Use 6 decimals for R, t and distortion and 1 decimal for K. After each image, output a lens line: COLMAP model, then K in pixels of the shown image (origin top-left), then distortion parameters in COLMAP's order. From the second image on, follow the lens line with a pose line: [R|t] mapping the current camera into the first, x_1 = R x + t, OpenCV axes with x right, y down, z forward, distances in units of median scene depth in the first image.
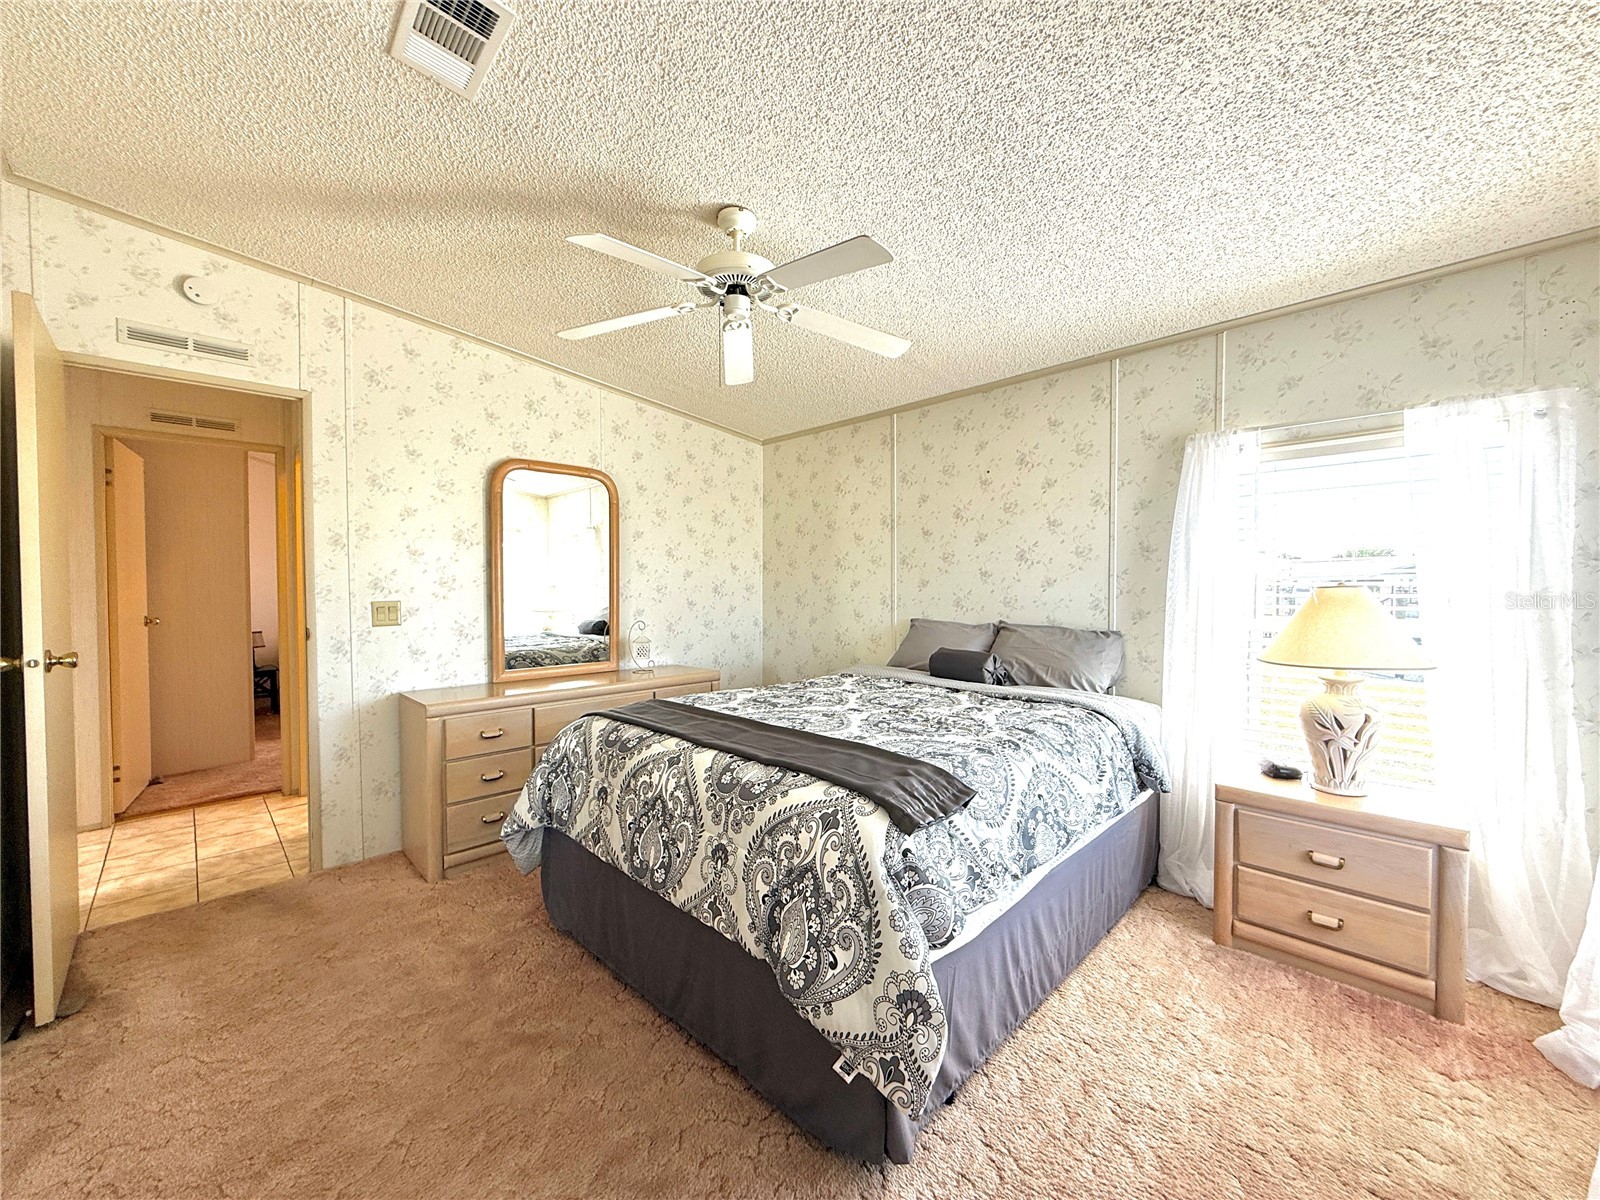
lens RADIAL K [[642.4, 0, 799.6], [0, 642.4, 596.2], [0, 0, 1]] dist [0.000393, -0.000086]
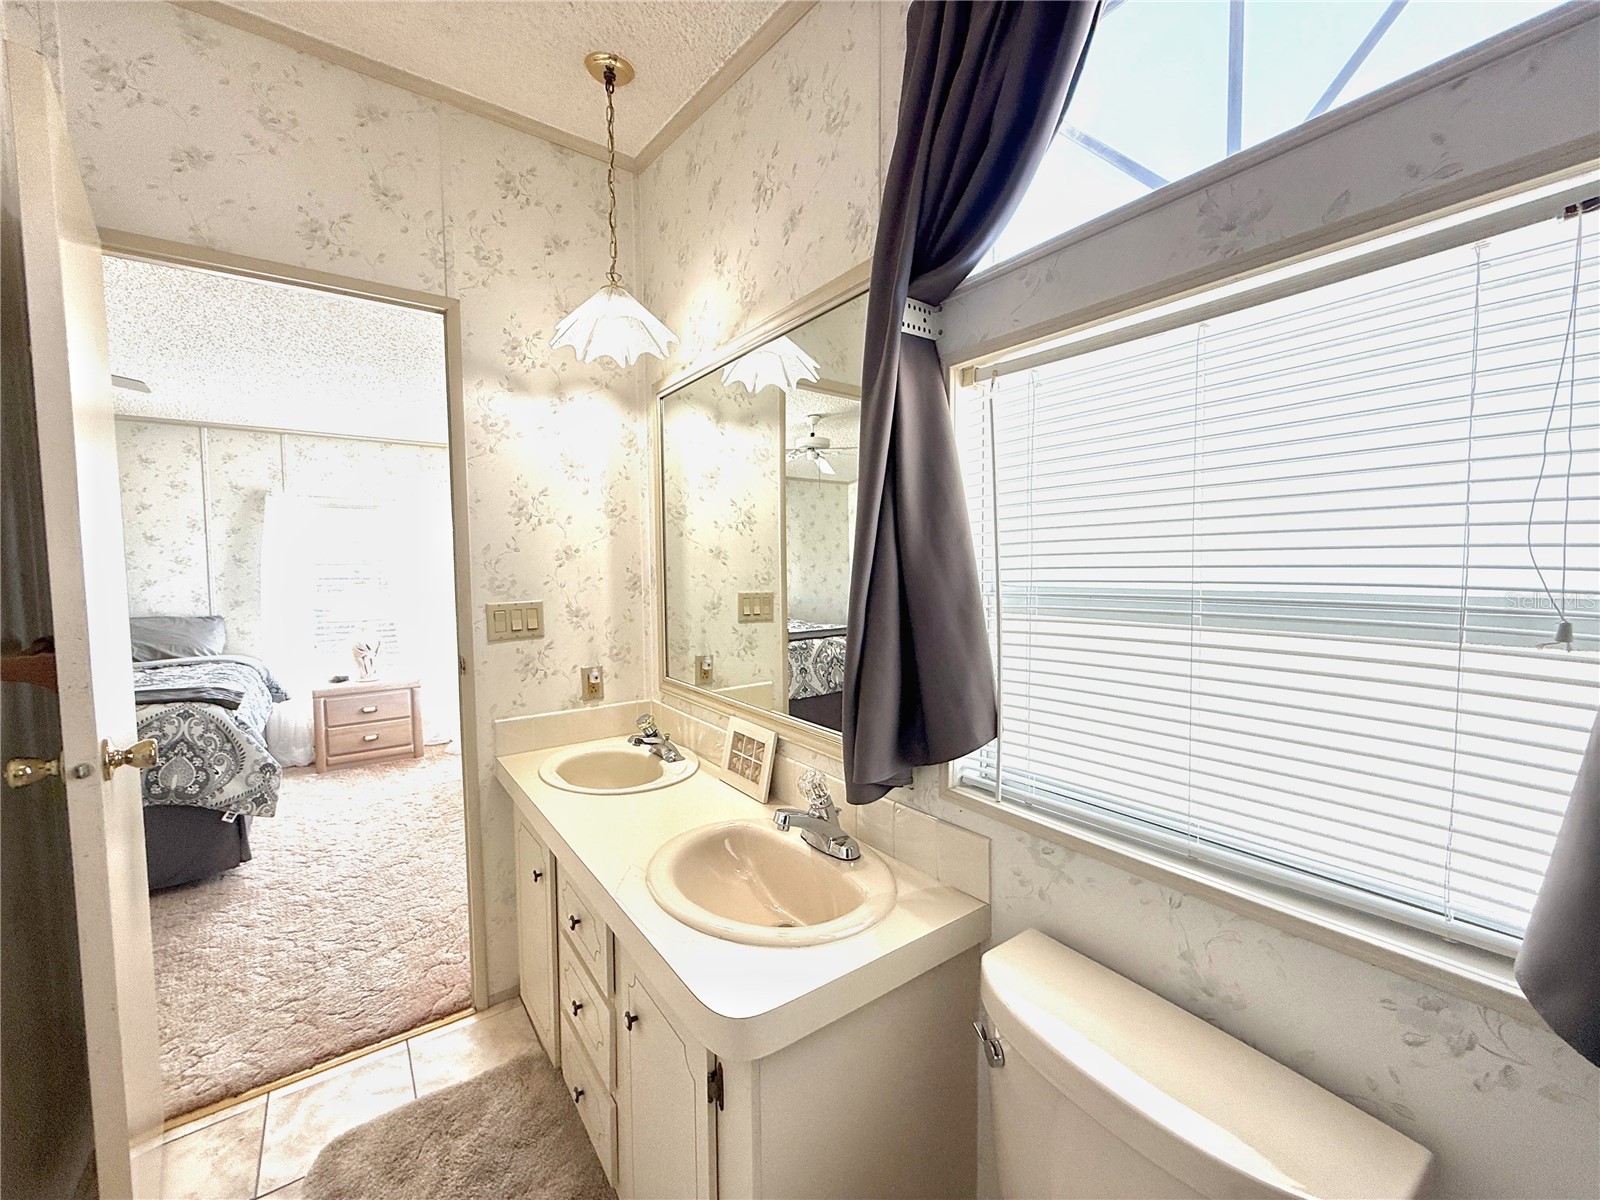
lens RADIAL K [[642.4, 0, 798.7], [0, 642.4, 597.8], [0, 0, 1]] dist [0.000393, -0.000086]
pose [[0.149819, -0.052740, 0.987306, -1.157524], [0.032671, 0.998295, 0.048369, -0.021563], [-0.988173, 0.025010, 0.151287, -0.815884]]
